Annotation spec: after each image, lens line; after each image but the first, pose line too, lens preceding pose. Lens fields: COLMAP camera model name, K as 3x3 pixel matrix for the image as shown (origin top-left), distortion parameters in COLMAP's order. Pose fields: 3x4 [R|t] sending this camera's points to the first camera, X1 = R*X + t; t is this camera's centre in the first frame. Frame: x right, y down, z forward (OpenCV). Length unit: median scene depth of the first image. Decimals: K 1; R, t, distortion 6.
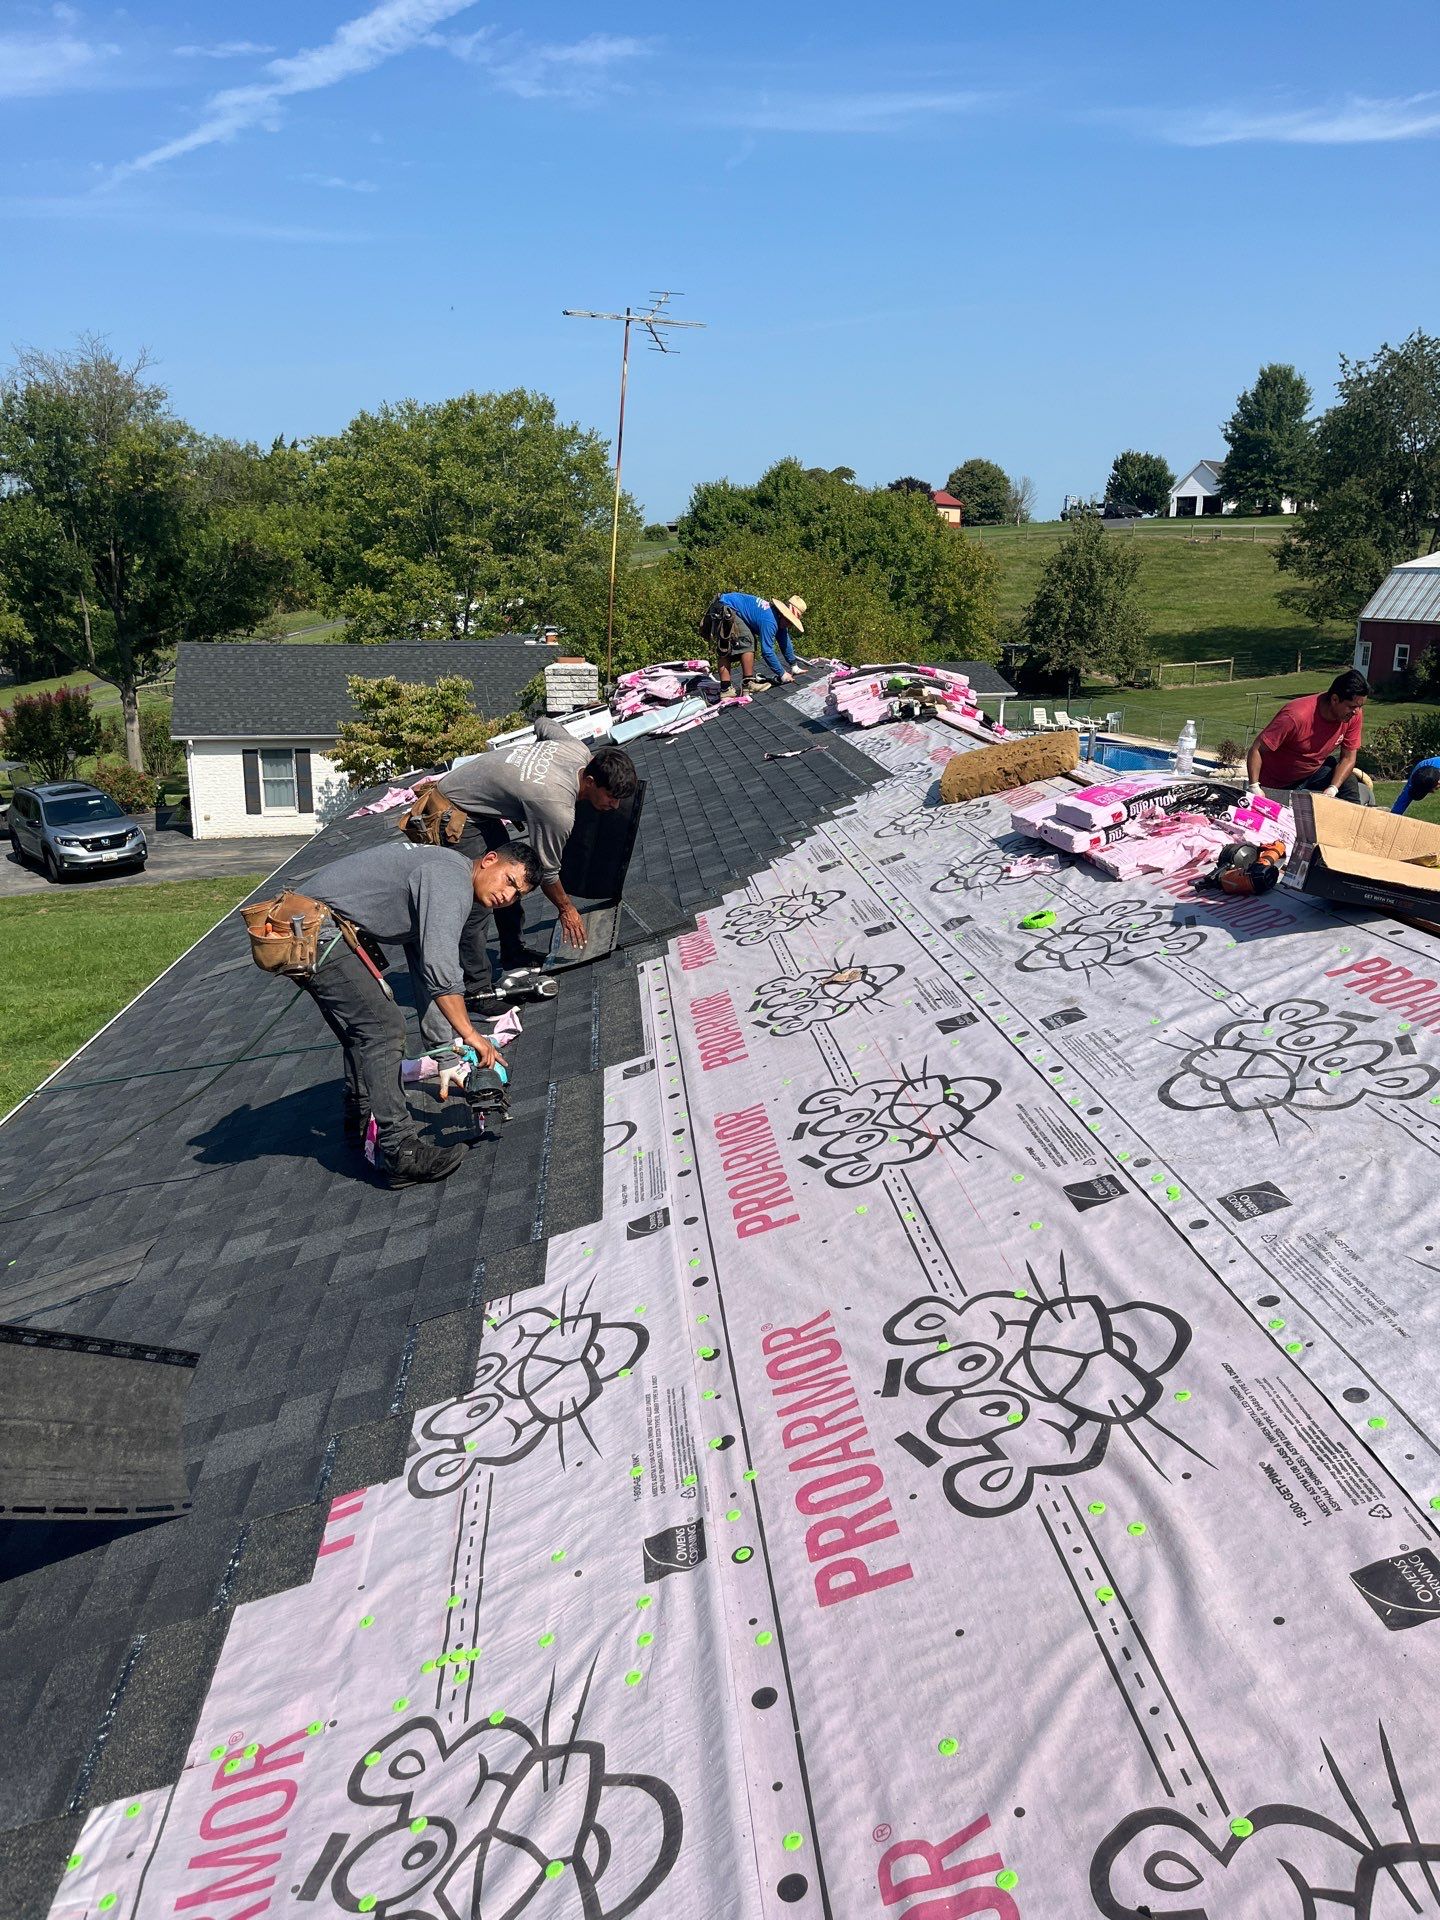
lens RADIAL K [[1482.5, 0, 720.0], [0, 1482.5, 960.0], [0, 0, 1]] dist [0.070648, -0.095767]
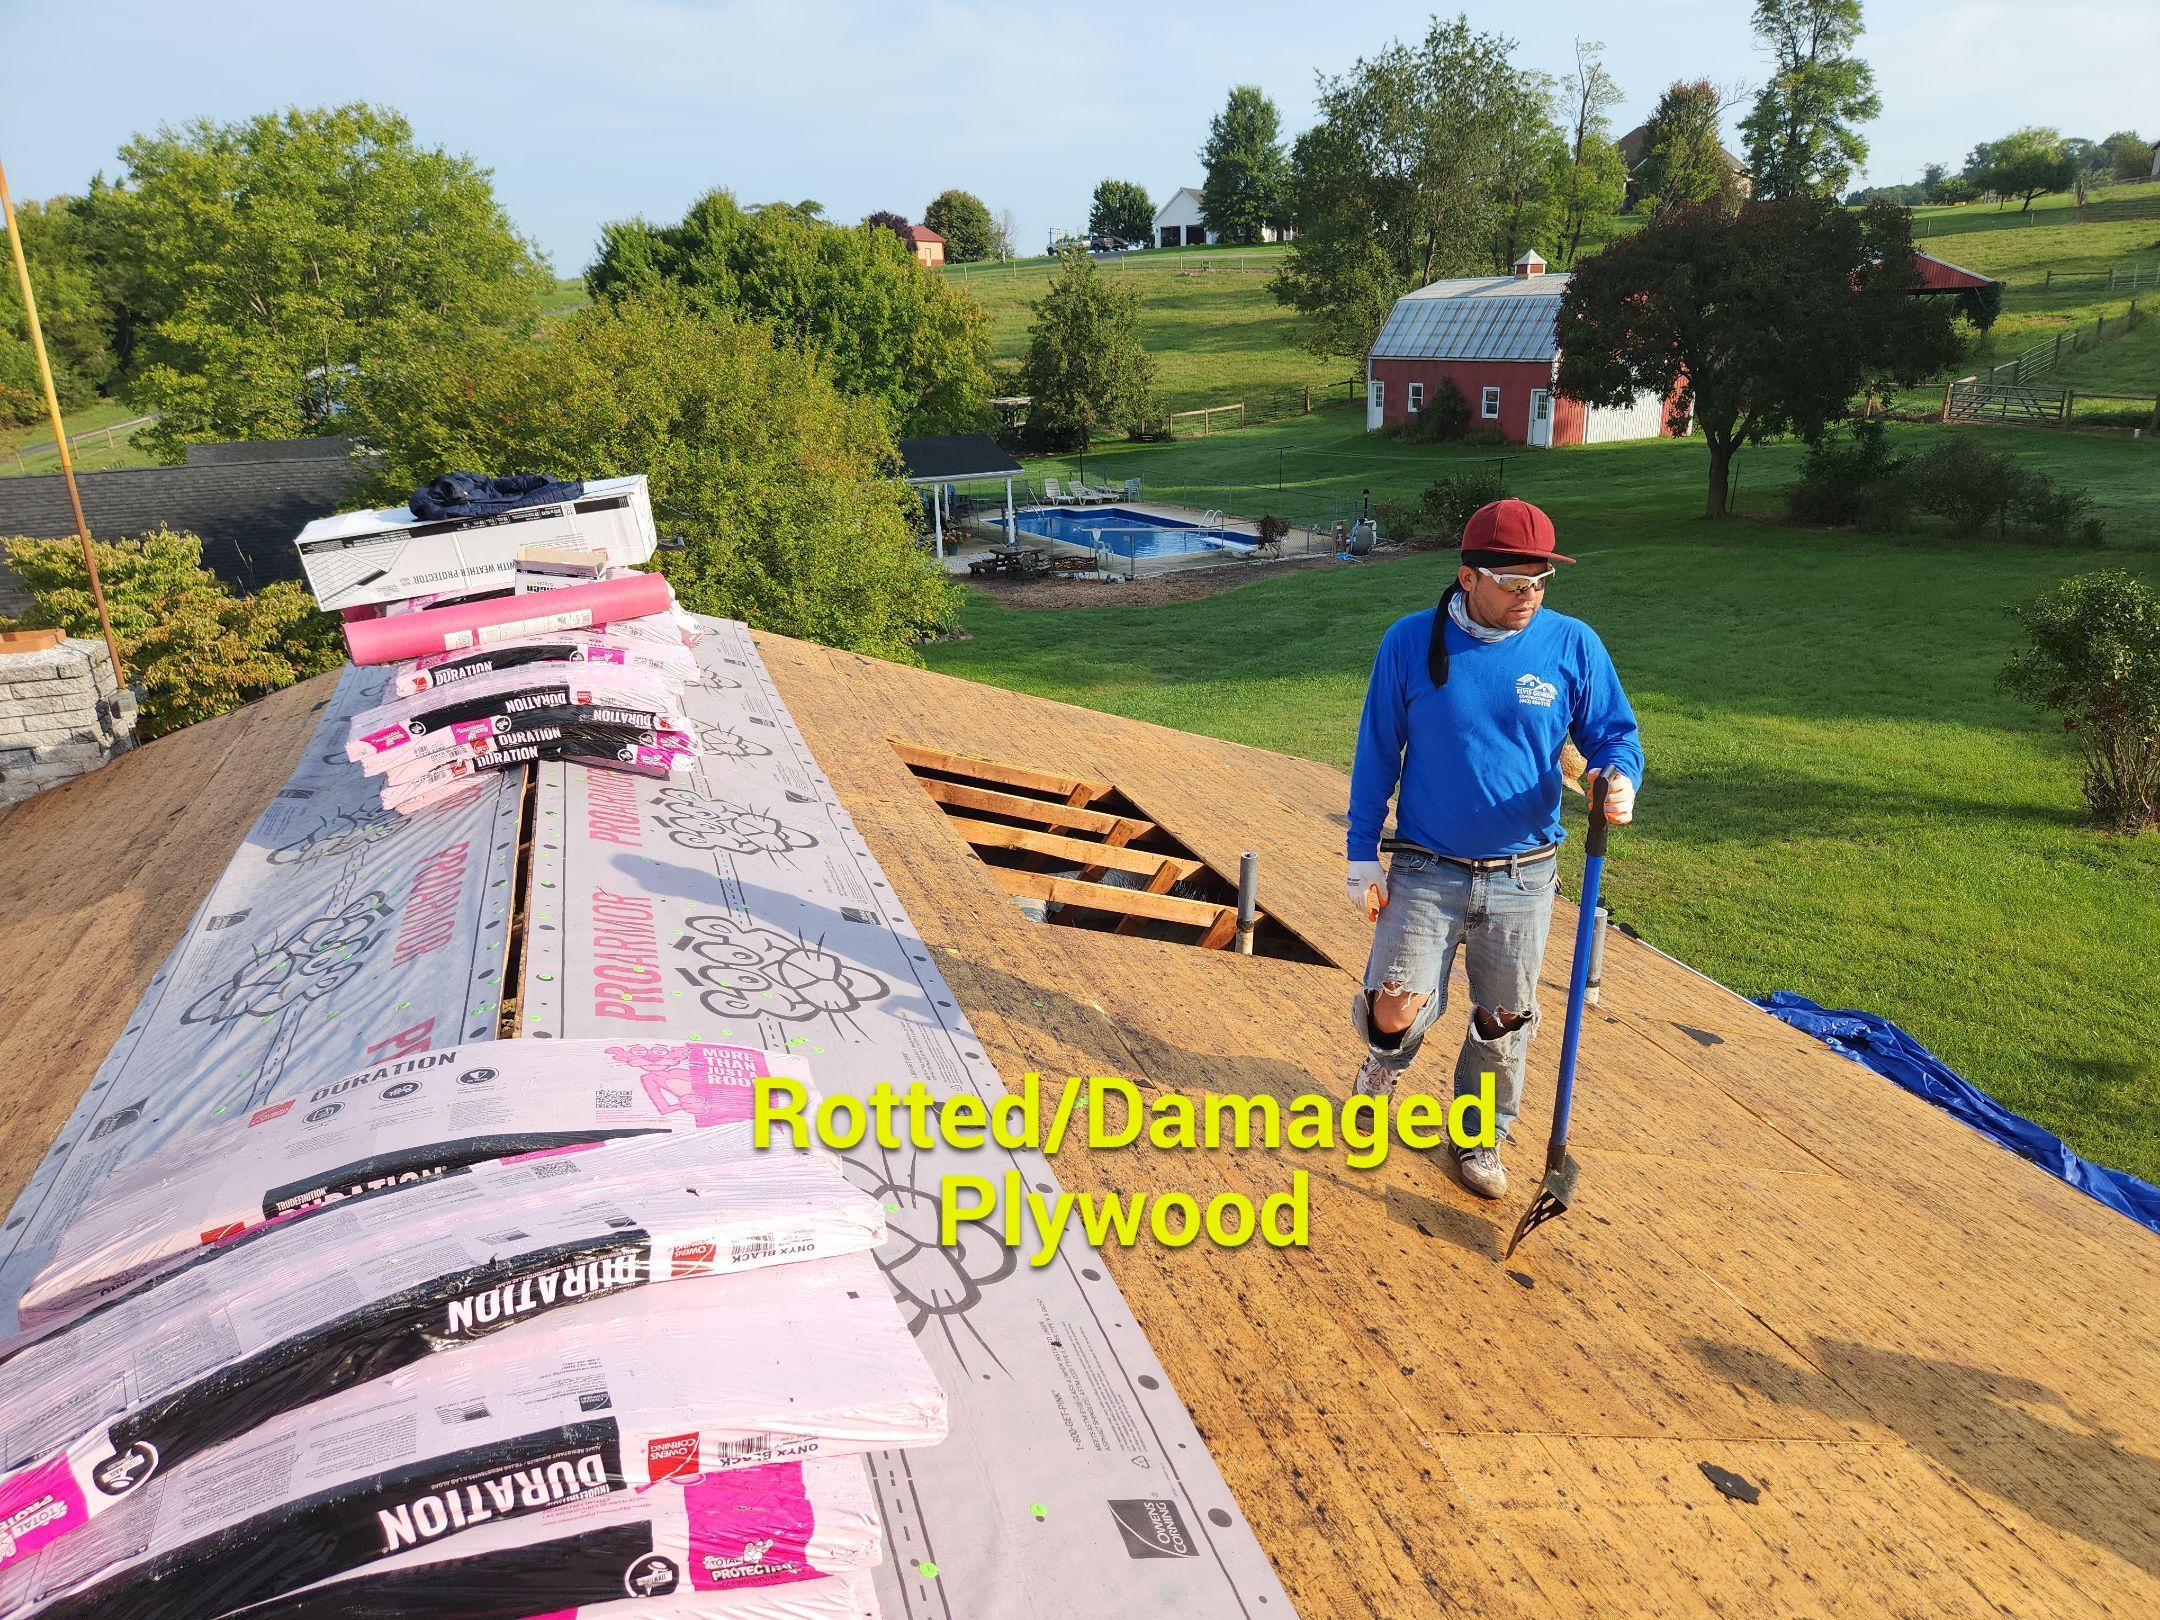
lens RADIAL K [[1454.0, 0, 1114.9], [0, 1454.0, 807.8], [0, 0, 1]] dist [0.070859, -0.060401]
pose [[0.965925, -0.117056, 0.230841, 0.337888], [0.099952, 0.991399, 0.084487, -0.519634], [-0.238746, -0.058535, 0.969316, 1.651423]]
